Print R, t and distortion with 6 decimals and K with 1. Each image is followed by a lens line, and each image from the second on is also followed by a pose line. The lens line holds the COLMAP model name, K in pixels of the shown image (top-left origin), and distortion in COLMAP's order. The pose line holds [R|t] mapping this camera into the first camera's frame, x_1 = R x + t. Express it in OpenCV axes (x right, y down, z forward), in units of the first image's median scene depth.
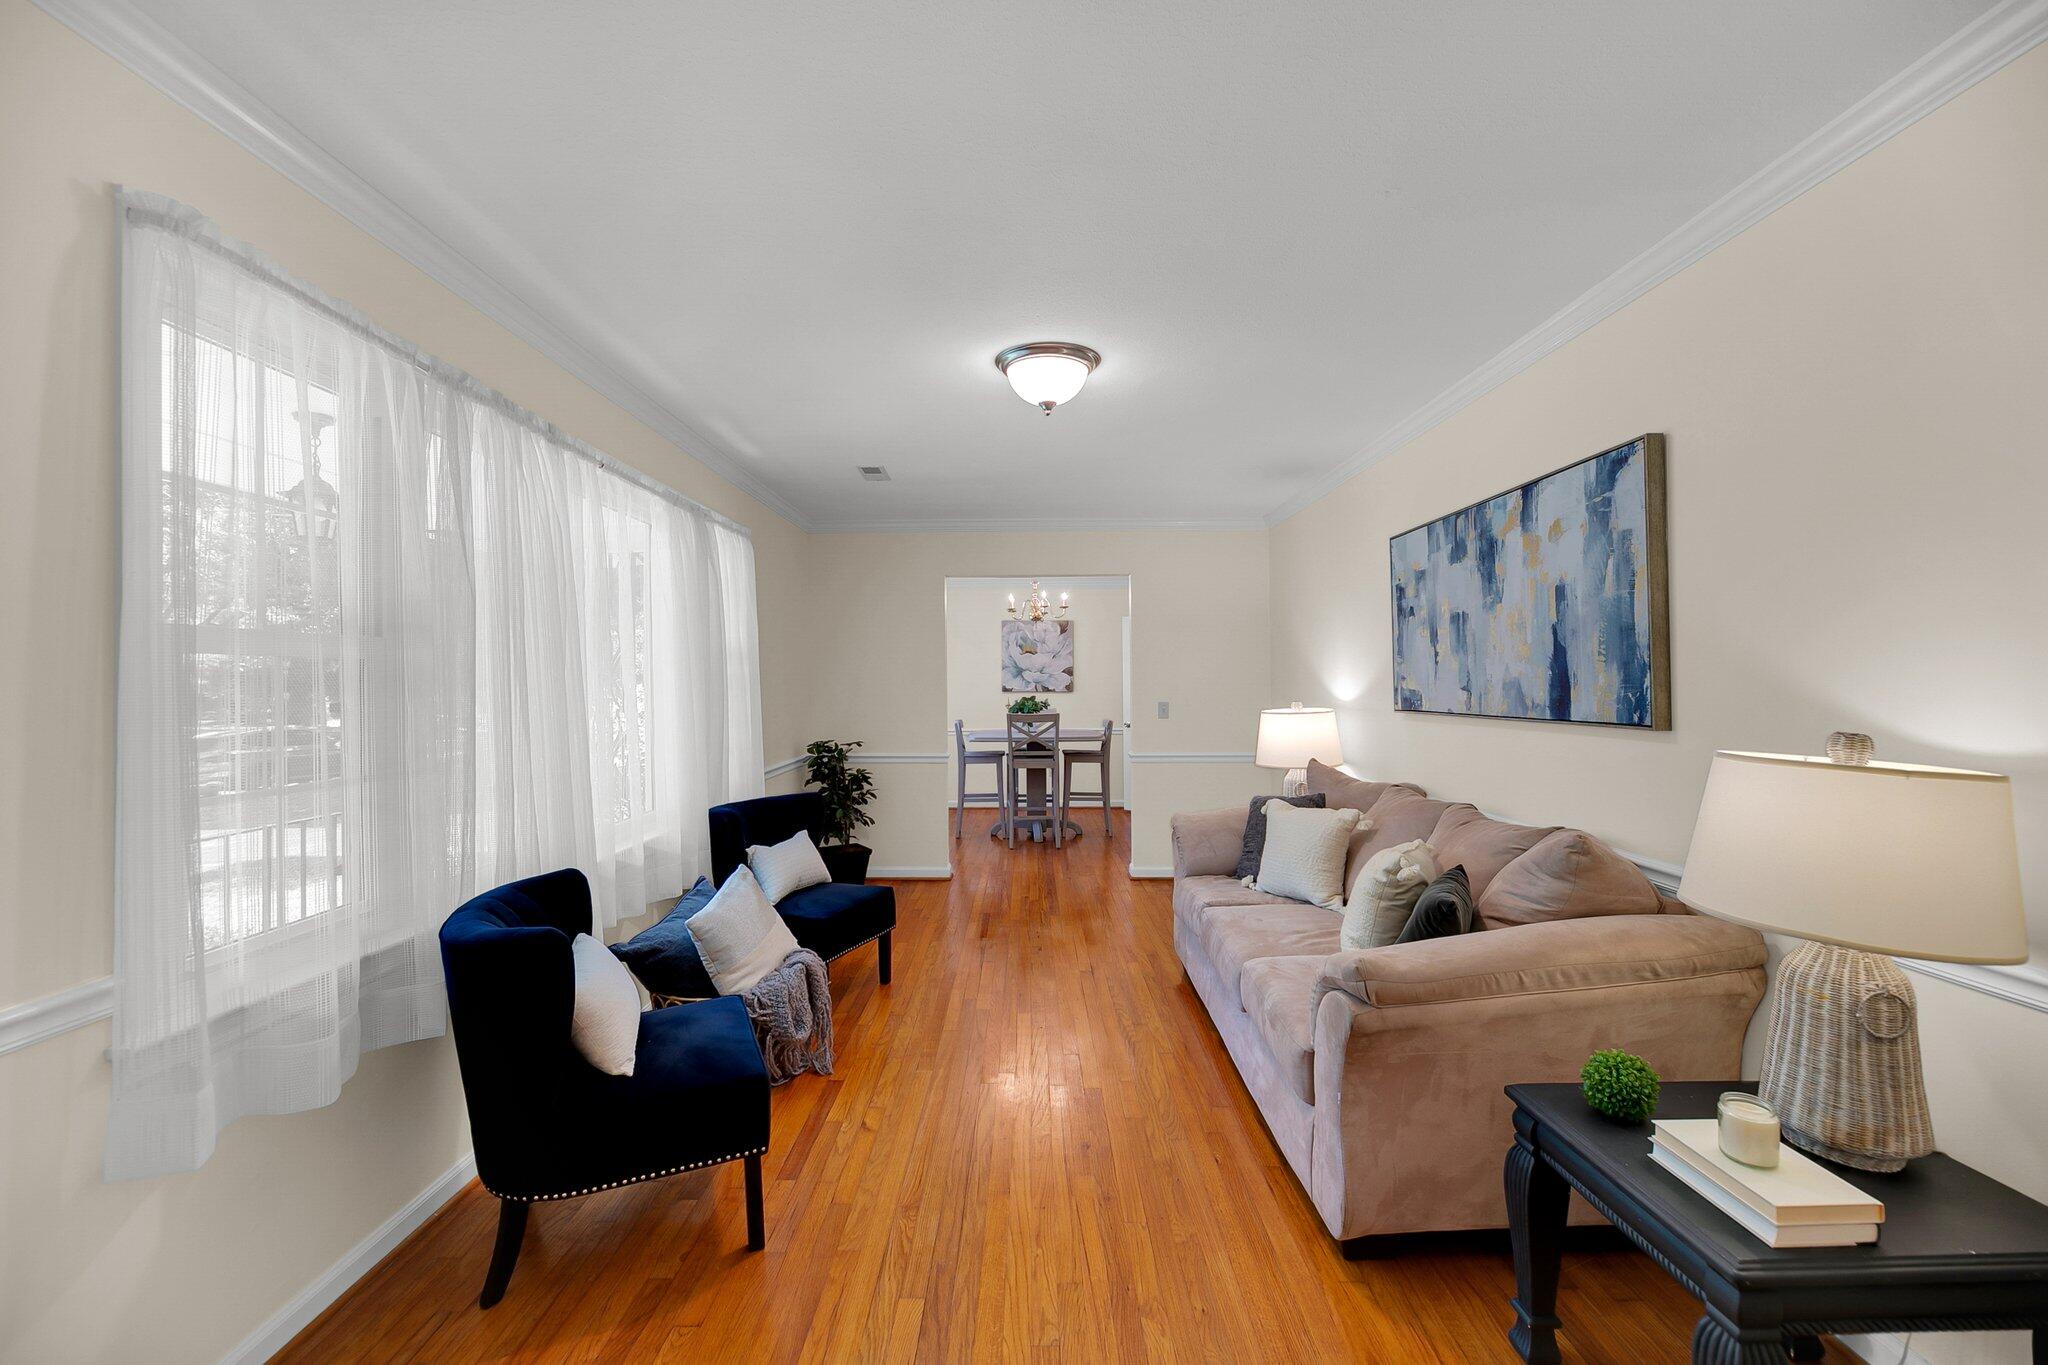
lens RADIAL K [[834.2, 0, 1023.4], [0, 834.2, 688.6], [0, 0, 1]] dist [-0.001581, -0.001684]
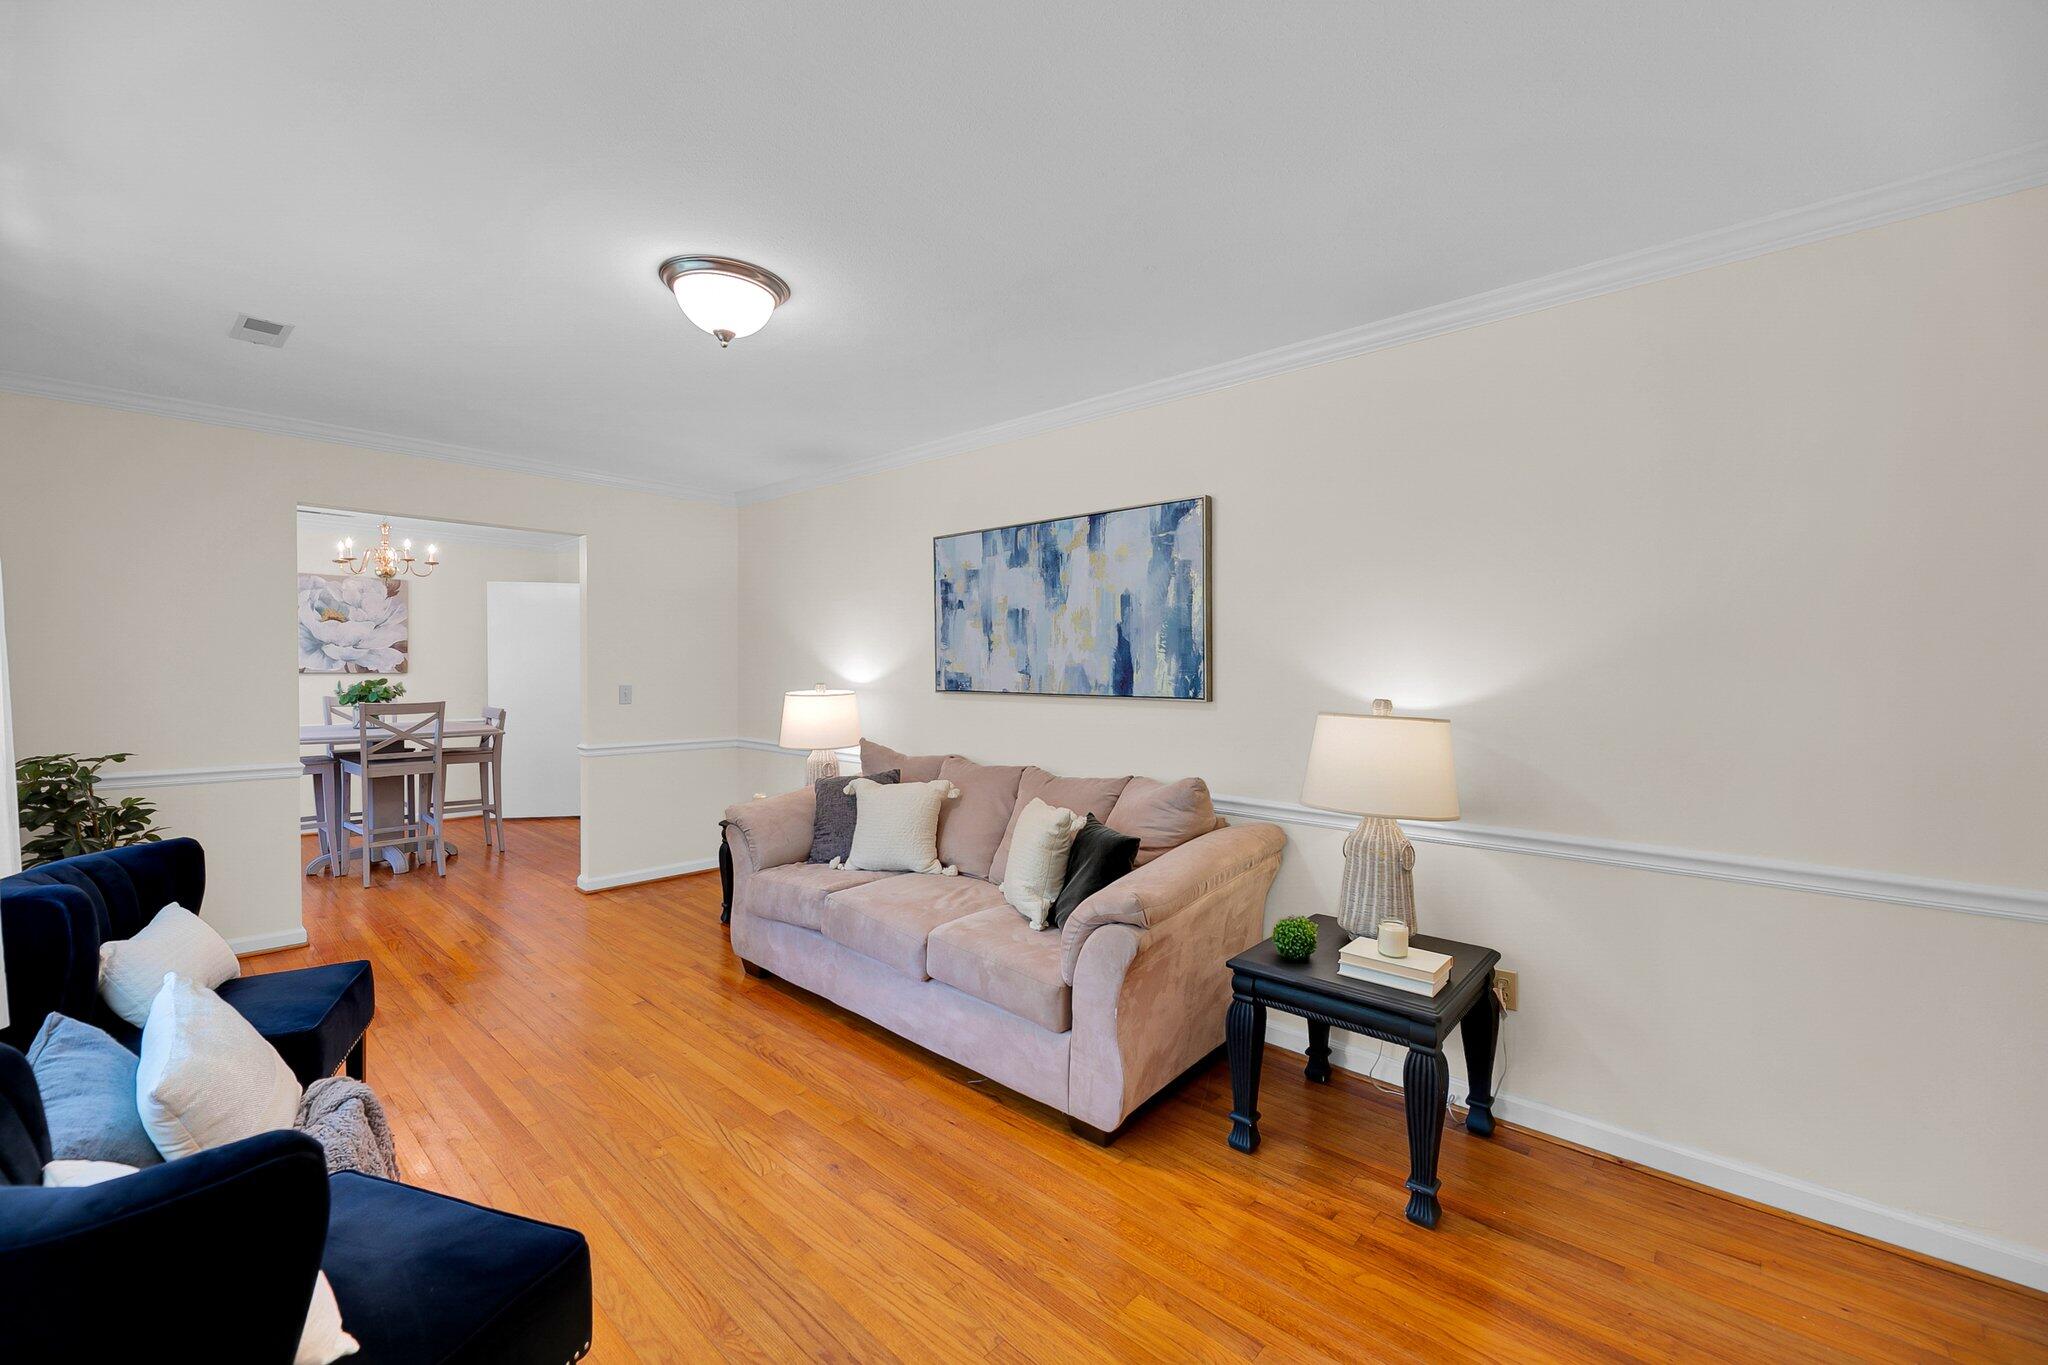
lens RADIAL K [[834.2, 0, 1019.2], [0, 834.2, 685.3], [0, 0, 1]] dist [-0.001581, -0.001684]
pose [[0.669109, -0.005733, 0.743142, -0.403272], [-0.006177, 0.999893, 0.013275, 0.003356], [-0.743139, -0.013473, 0.669002, 0.205834]]
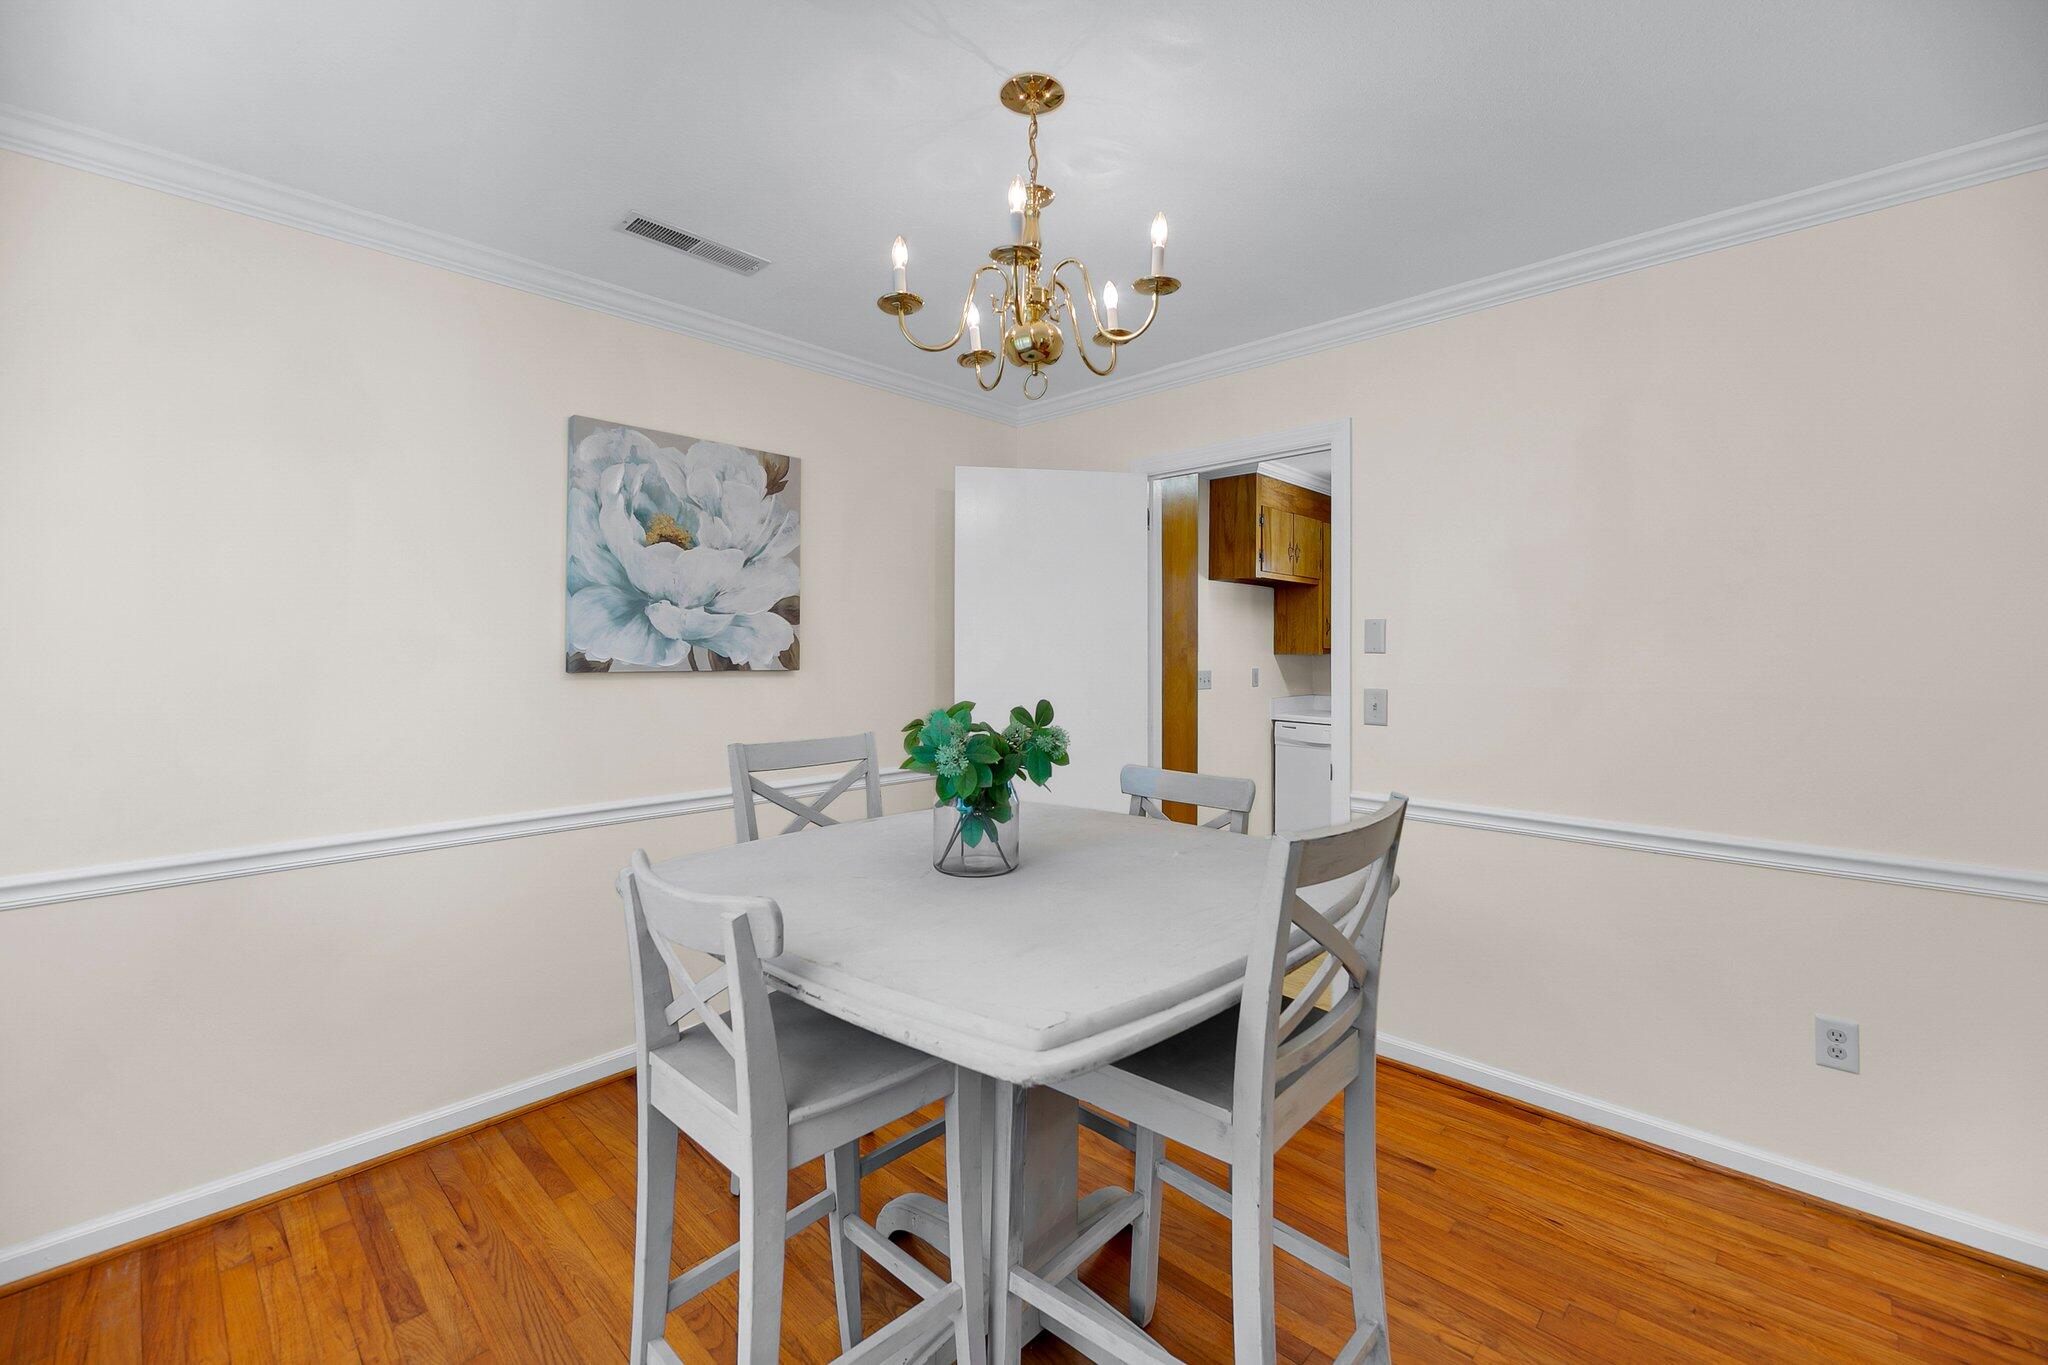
lens RADIAL K [[839.4, 0, 1022.8], [0, 839.4, 675.5], [0, 0, 1]] dist [-0.011346, 0.000399]
pose [[0.679852, -0.012395, 0.733245, -0.386019], [-0.001897, 0.999824, 0.018660, -0.002400], [-0.733347, -0.014077, 0.679709, 2.118500]]
